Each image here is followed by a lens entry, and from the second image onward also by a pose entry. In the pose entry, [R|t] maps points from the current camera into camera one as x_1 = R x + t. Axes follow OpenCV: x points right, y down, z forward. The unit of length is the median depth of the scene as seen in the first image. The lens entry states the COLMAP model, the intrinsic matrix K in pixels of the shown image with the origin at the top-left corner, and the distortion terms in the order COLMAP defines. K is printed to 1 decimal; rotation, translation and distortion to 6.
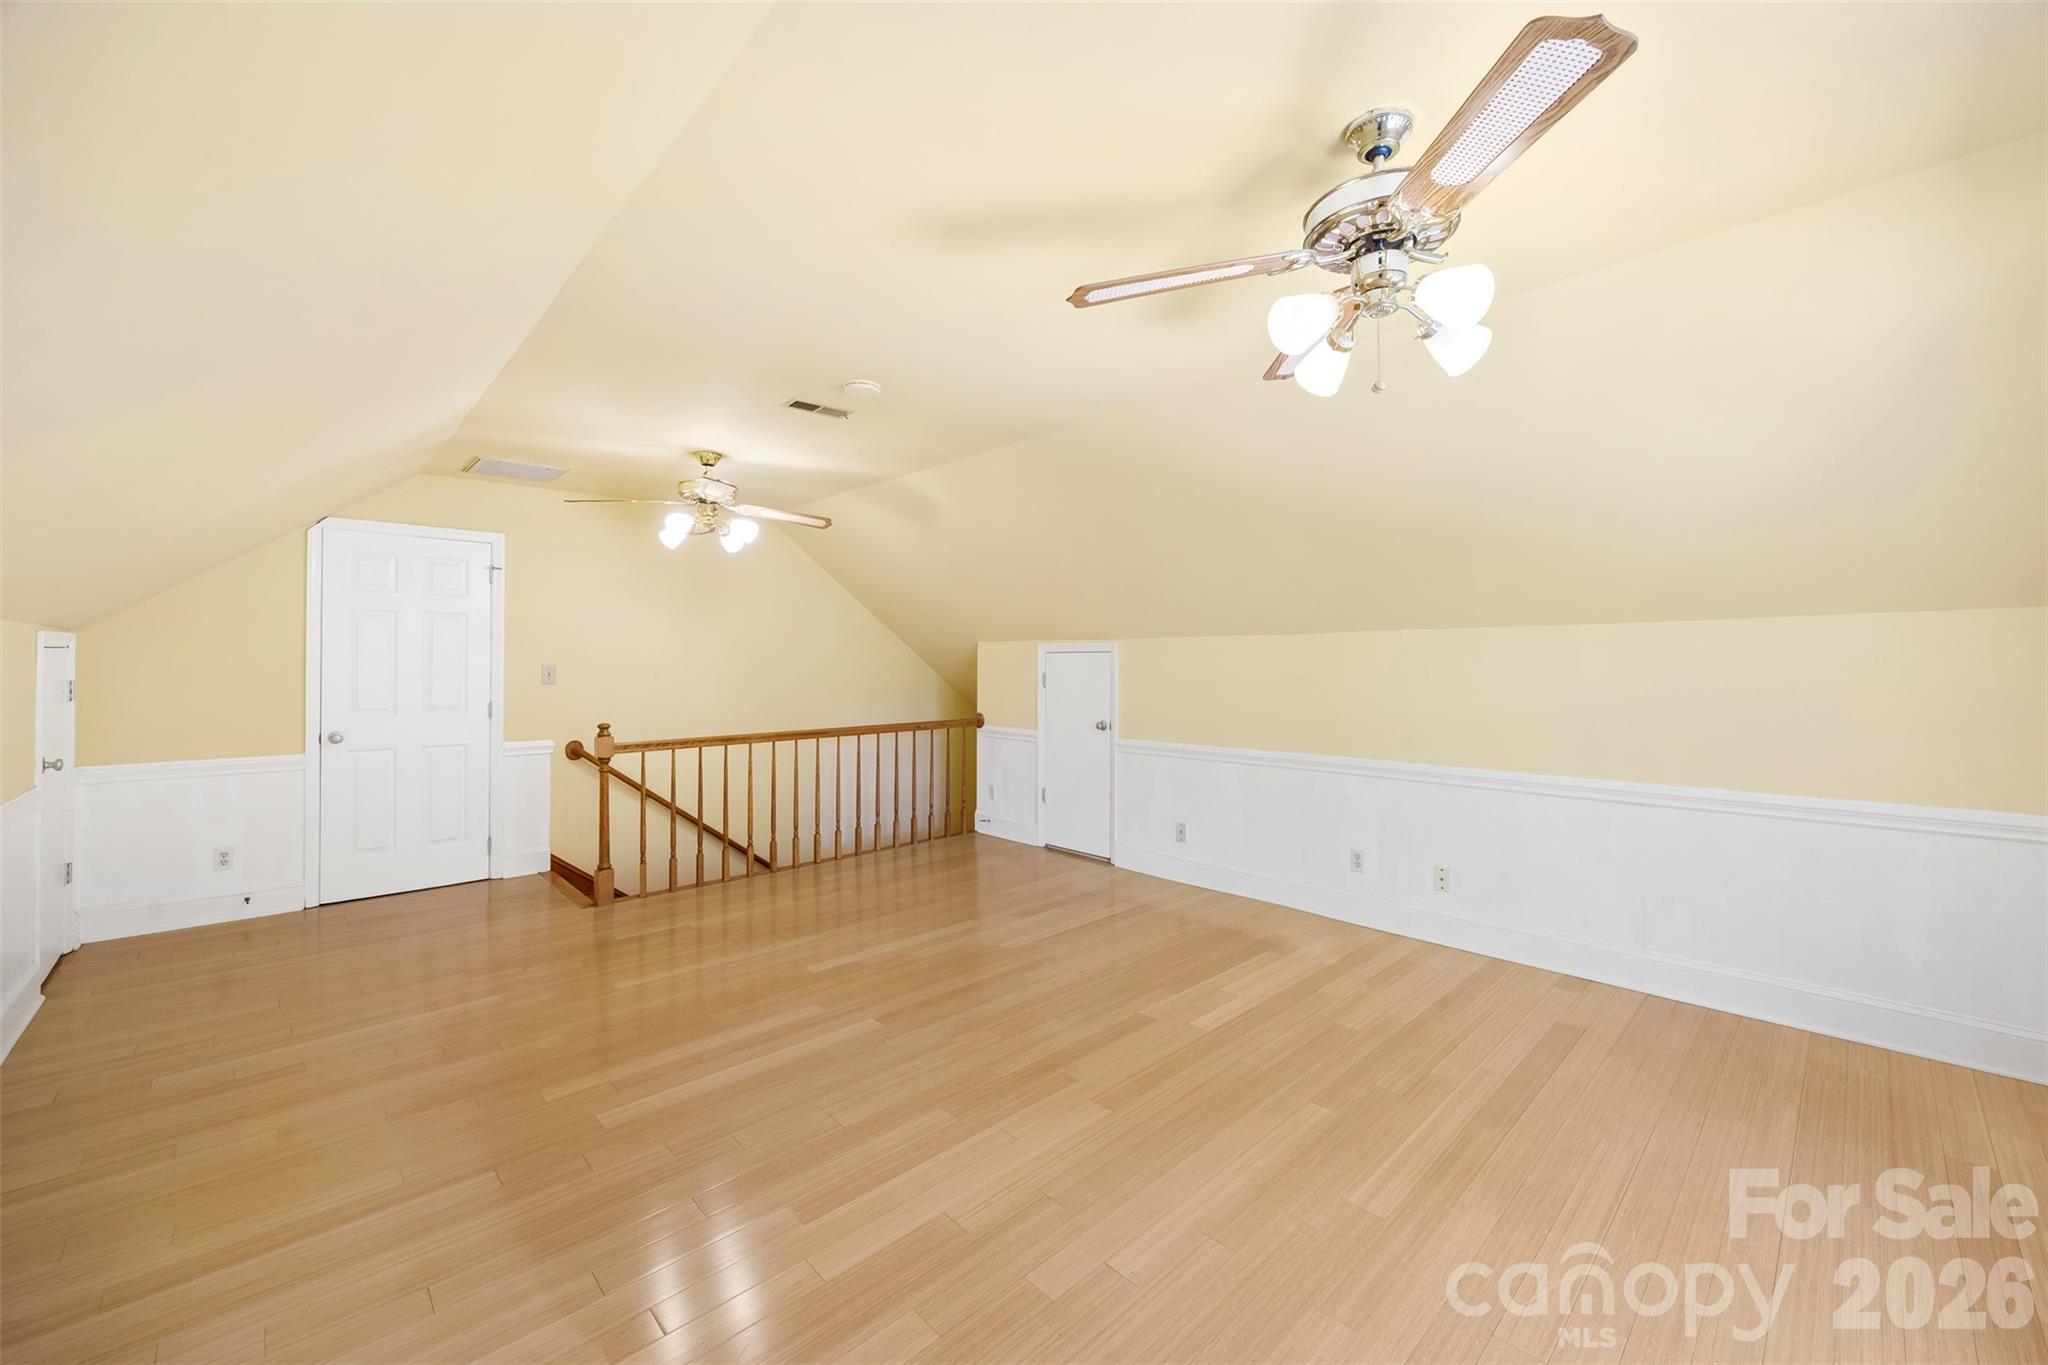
lens RADIAL K [[794.6, 0, 1028.5], [0, 794.6, 661.8], [0, 0, 1]] dist [-0.000049, 0.000427]
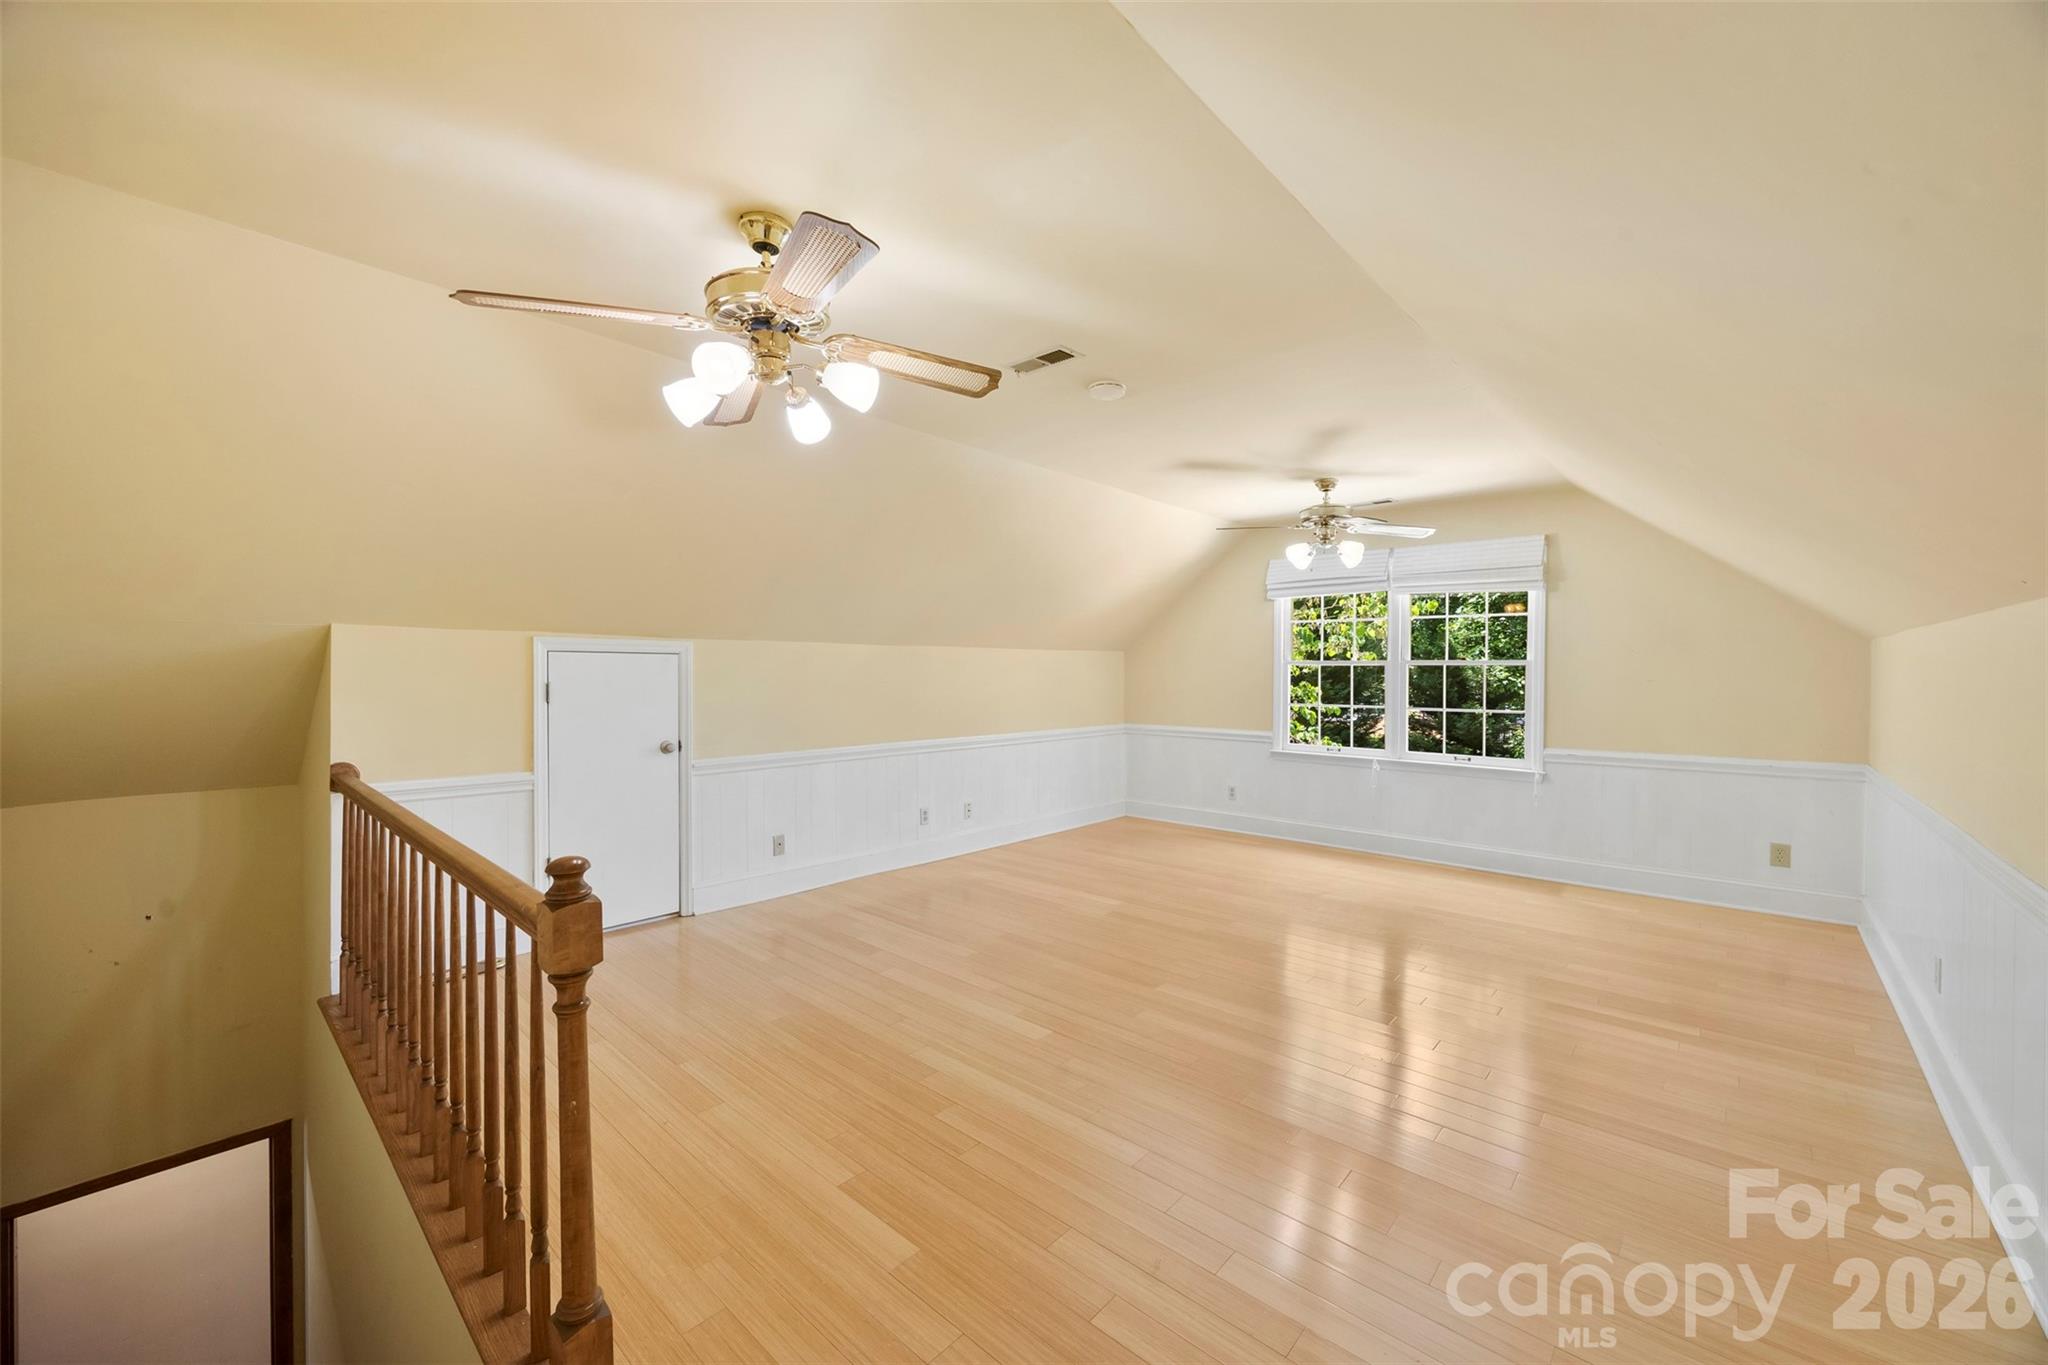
lens RADIAL K [[794.6, 0, 1027.3], [0, 794.6, 685.3], [0, 0, 1]] dist [-0.000049, 0.000427]
pose [[-0.082059, -0.013918, 0.996530, -0.786583], [-0.003898, 0.999899, 0.013644, 0.007421], [-0.996620, -0.002764, -0.082105, 0.780017]]
